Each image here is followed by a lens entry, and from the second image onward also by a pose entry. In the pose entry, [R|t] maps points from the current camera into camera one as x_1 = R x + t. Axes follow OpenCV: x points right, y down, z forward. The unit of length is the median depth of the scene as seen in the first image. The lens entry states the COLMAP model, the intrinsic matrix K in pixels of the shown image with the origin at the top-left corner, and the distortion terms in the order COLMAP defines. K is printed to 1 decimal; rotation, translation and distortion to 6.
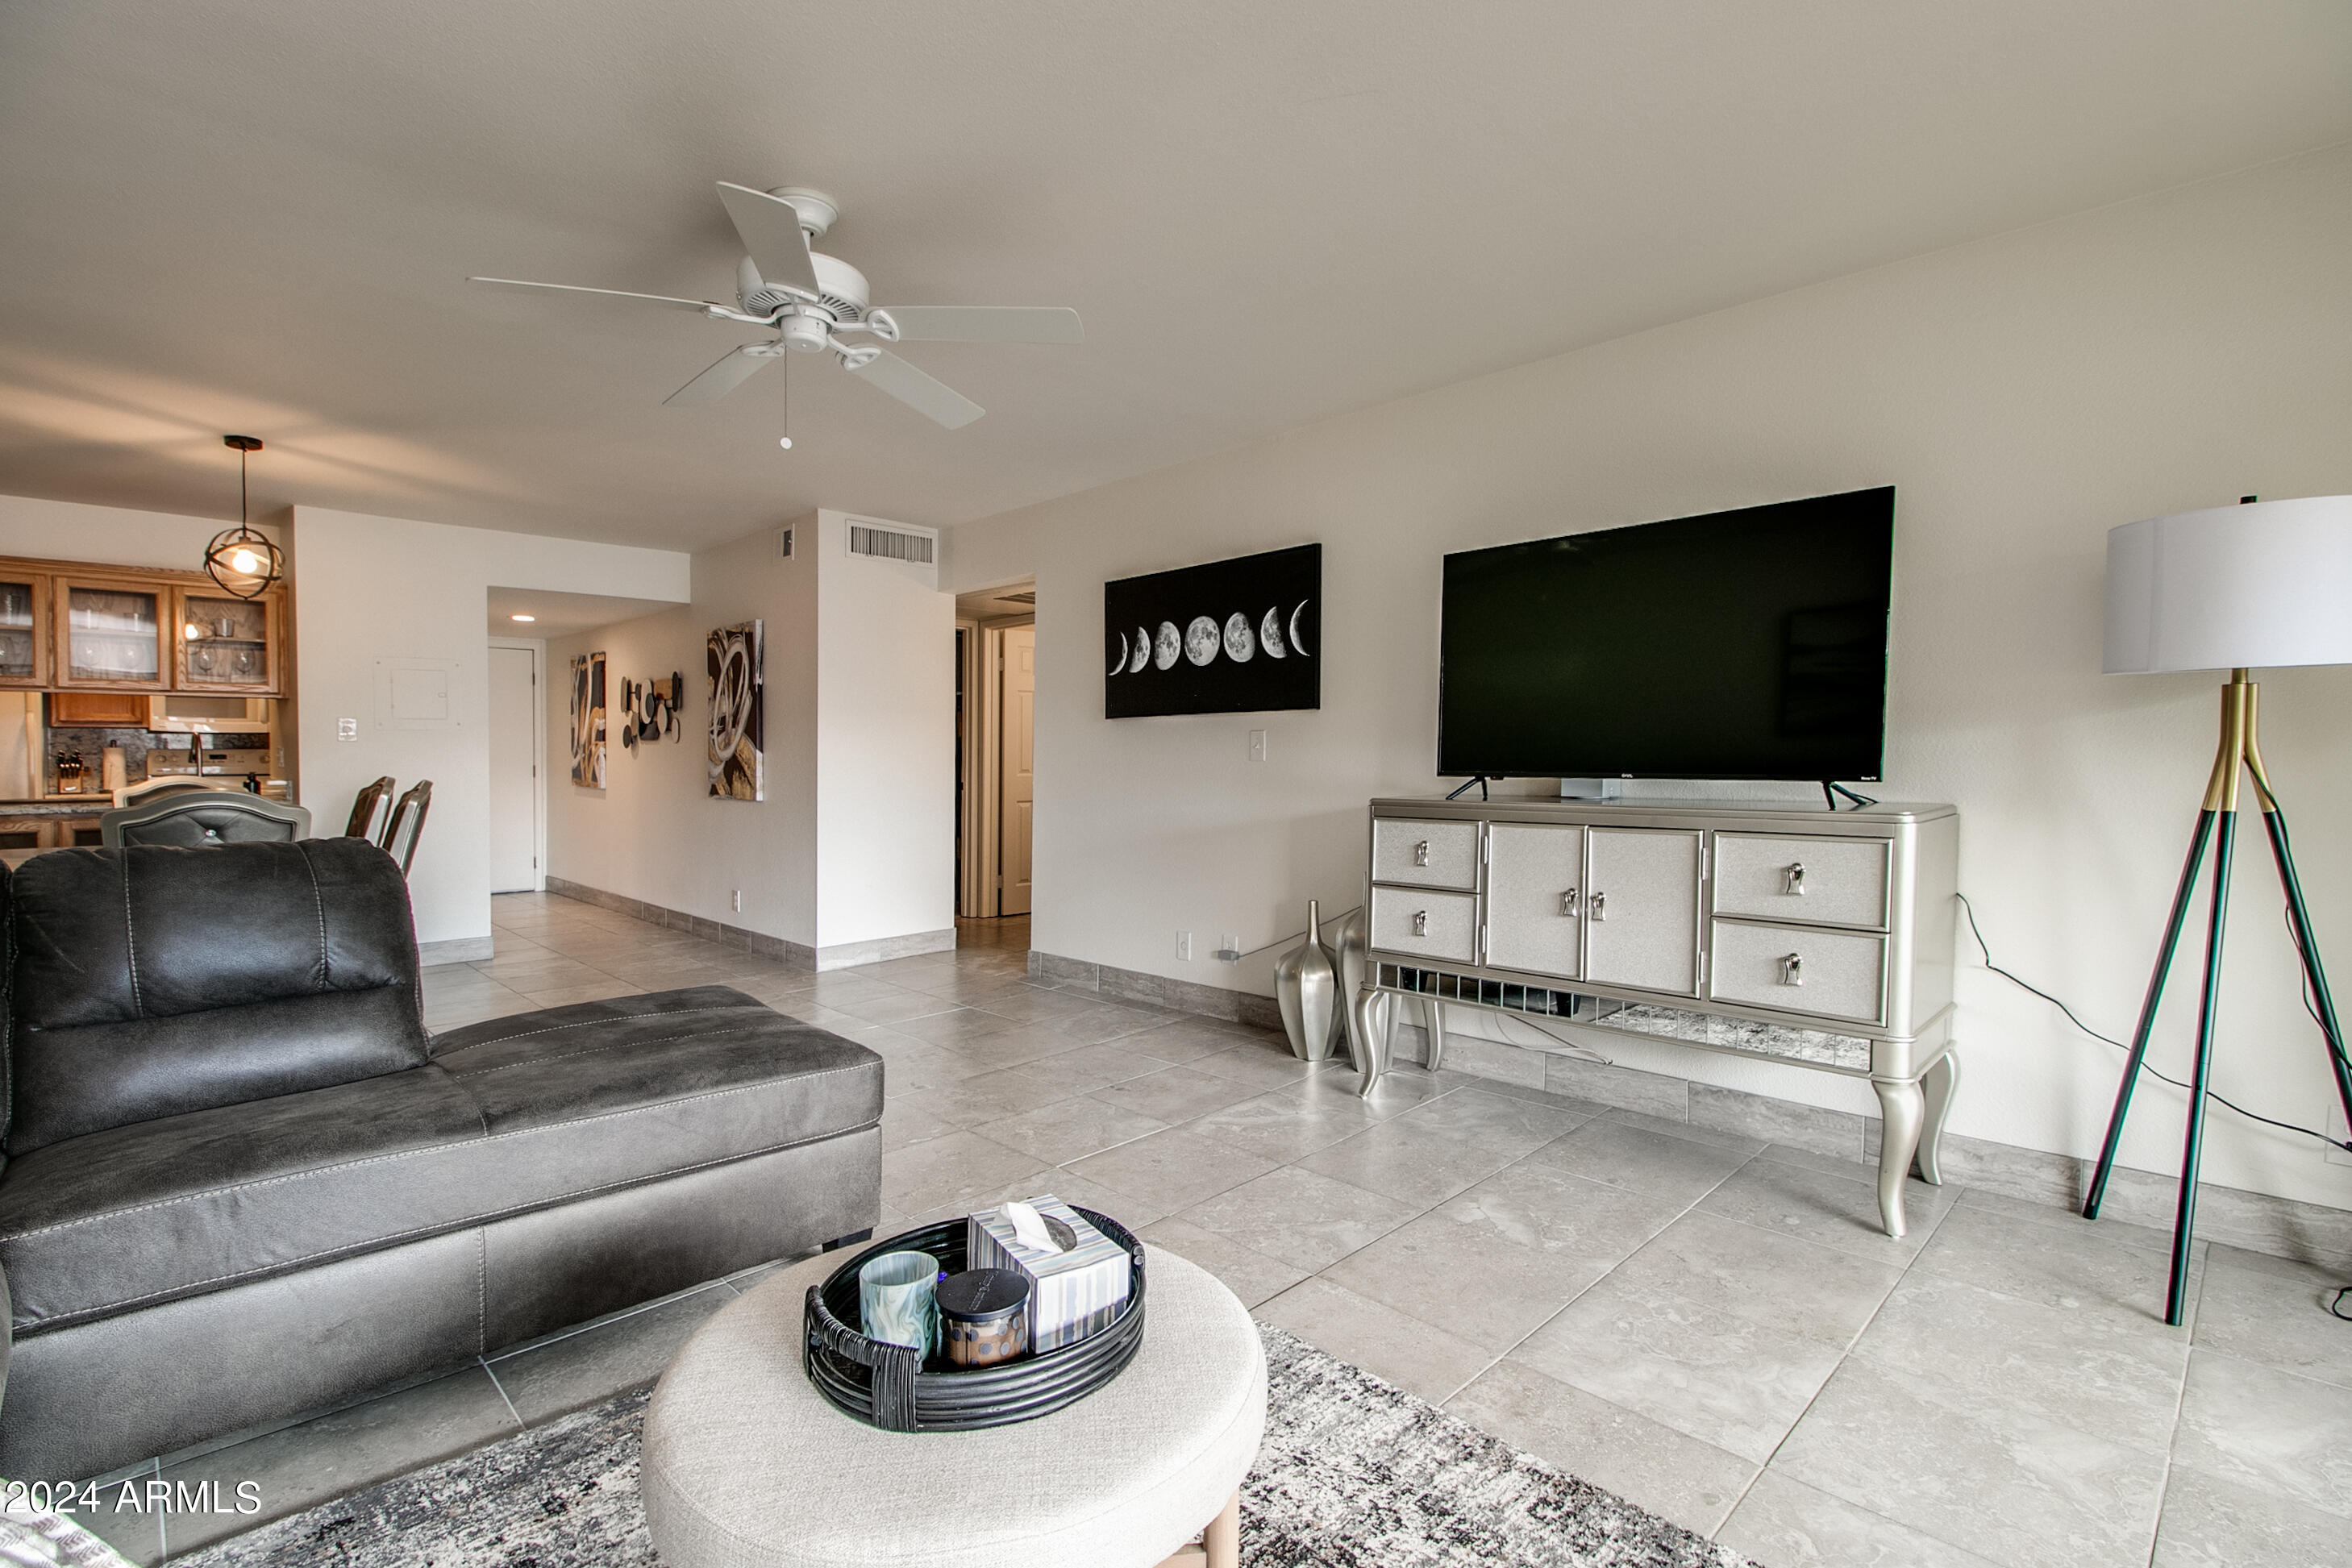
lens RADIAL K [[1091.1, 0, 1186.5], [0, 1091.1, 838.1], [0, 0, 1]] dist [0.001875, 0.000221]
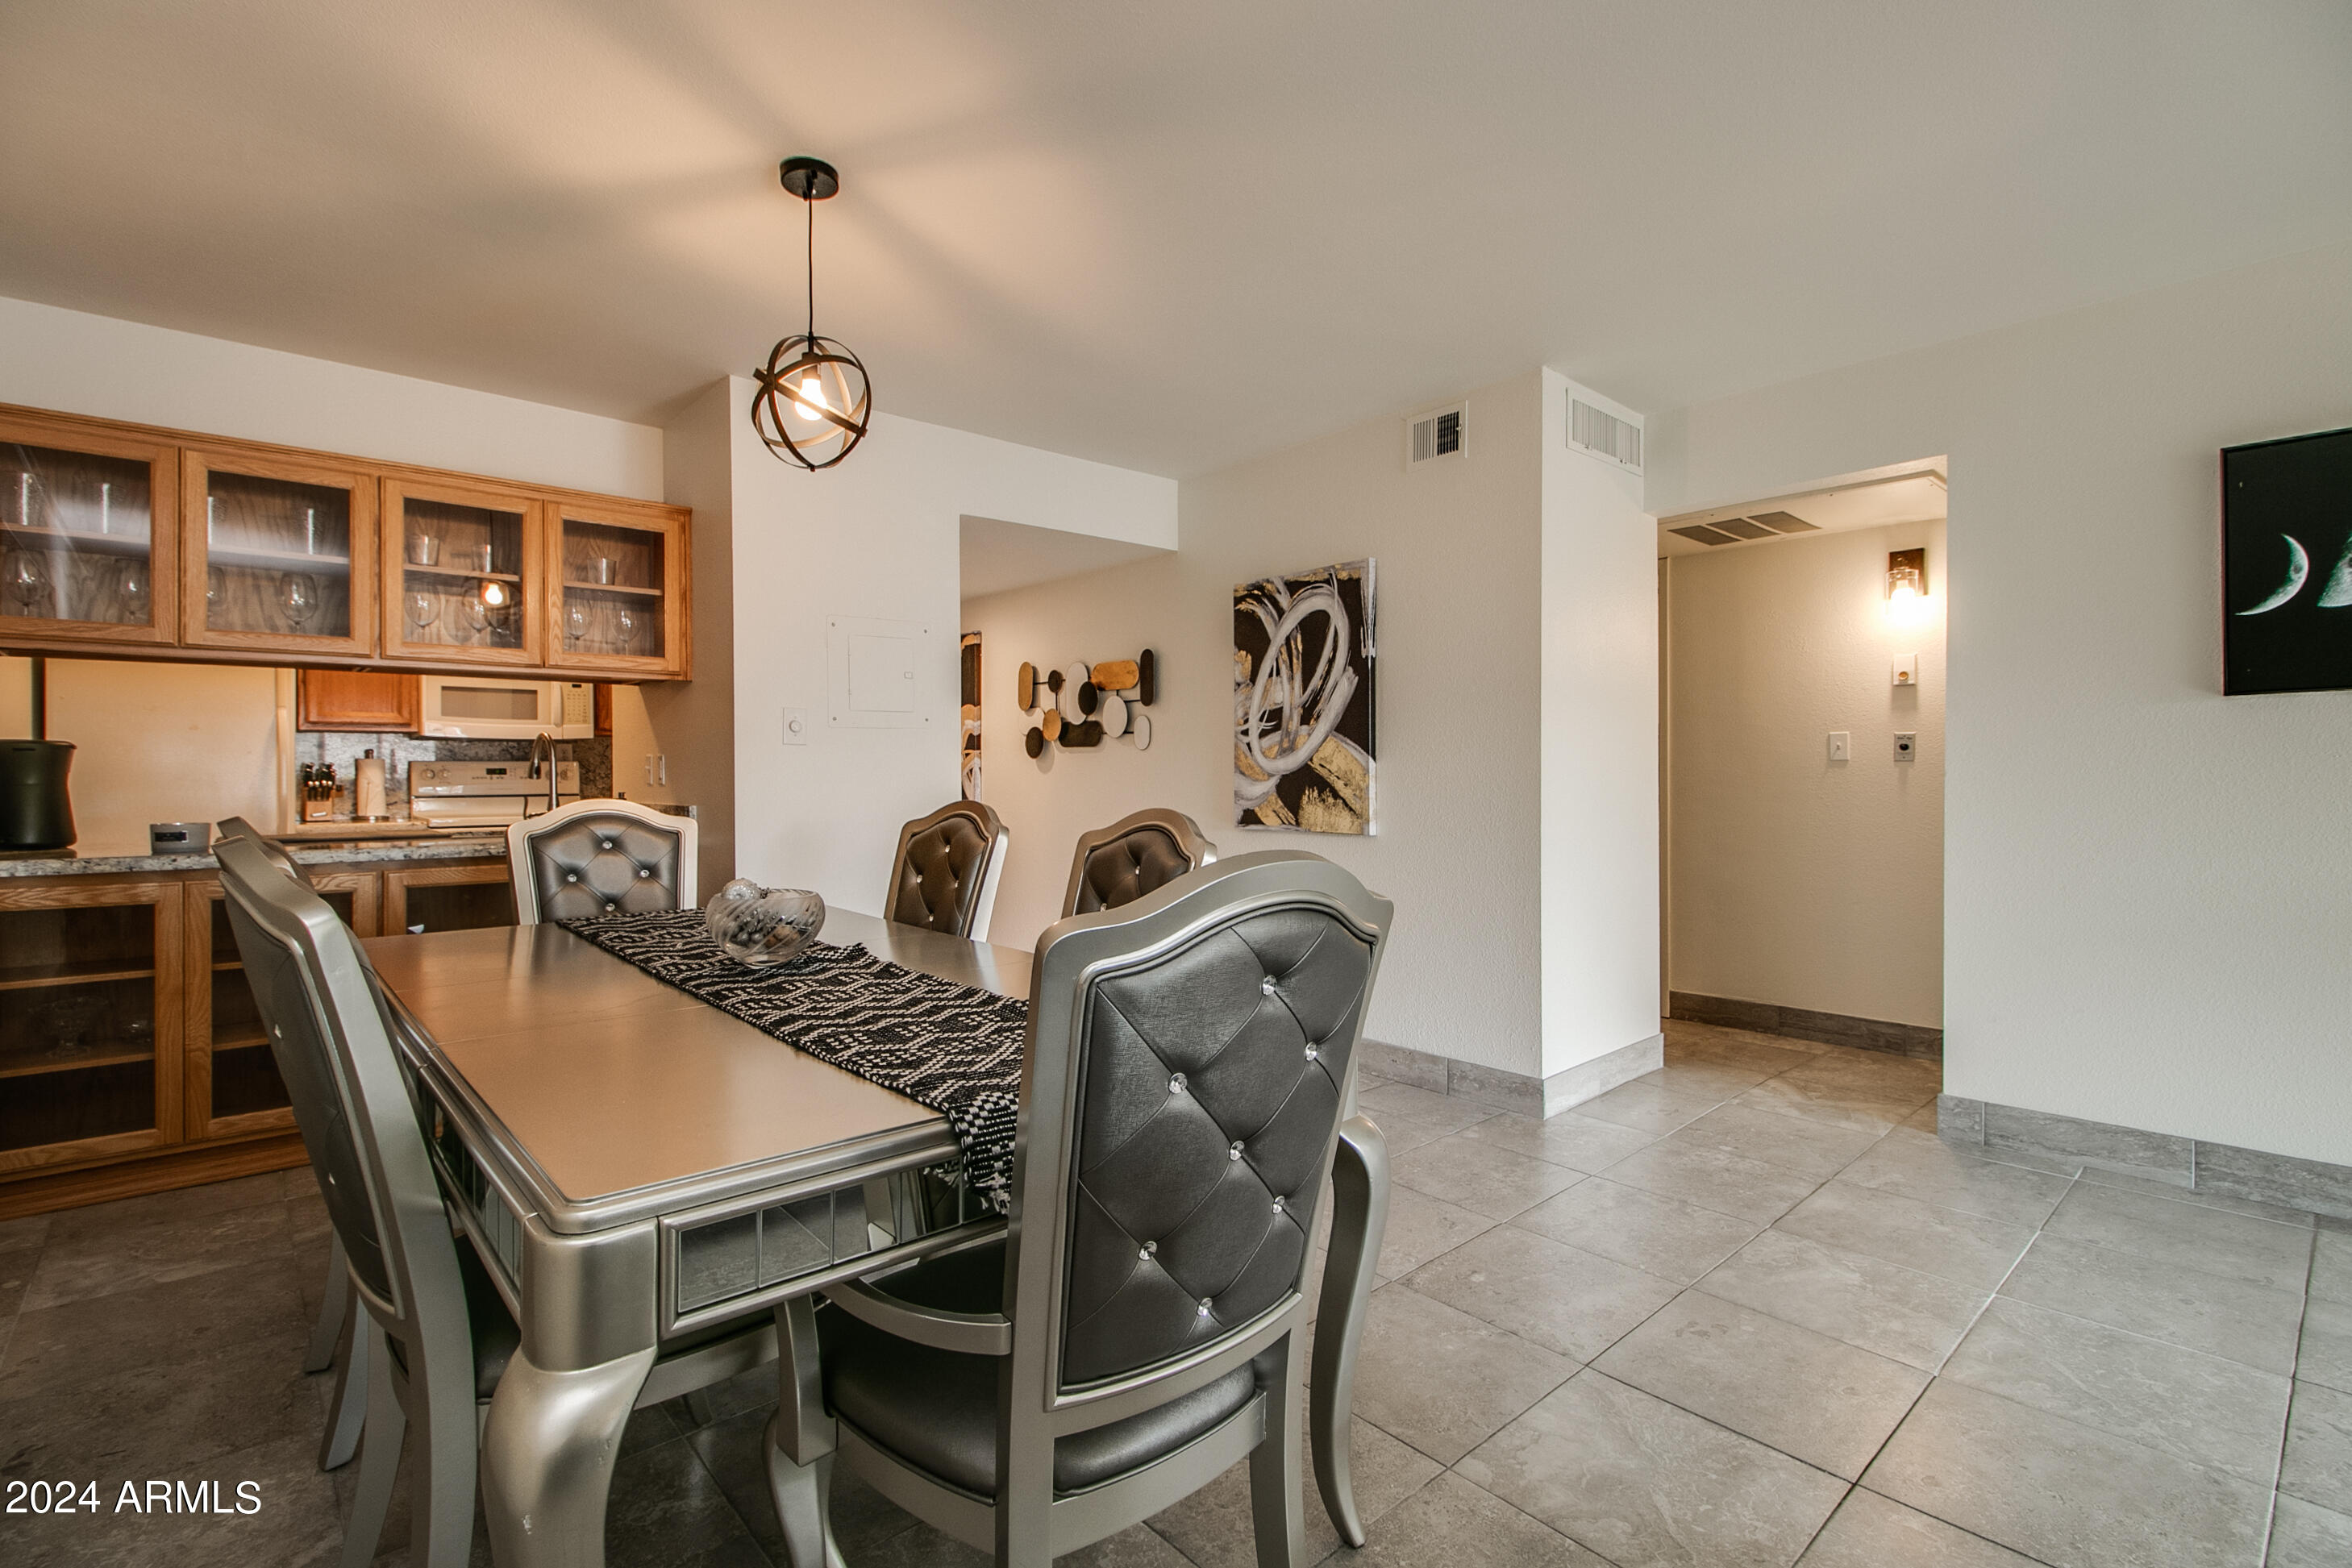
lens RADIAL K [[1065.7, 0, 1163.1], [0, 1065.7, 817.9], [0, 0, 1]] dist [-0.000242, -0.000049]
pose [[0.998545, 0.000558, -0.053915, -0.525399], [-0.002342, 0.999452, -0.033028, -0.025761], [0.053867, 0.033106, 0.997999, 0.395462]]
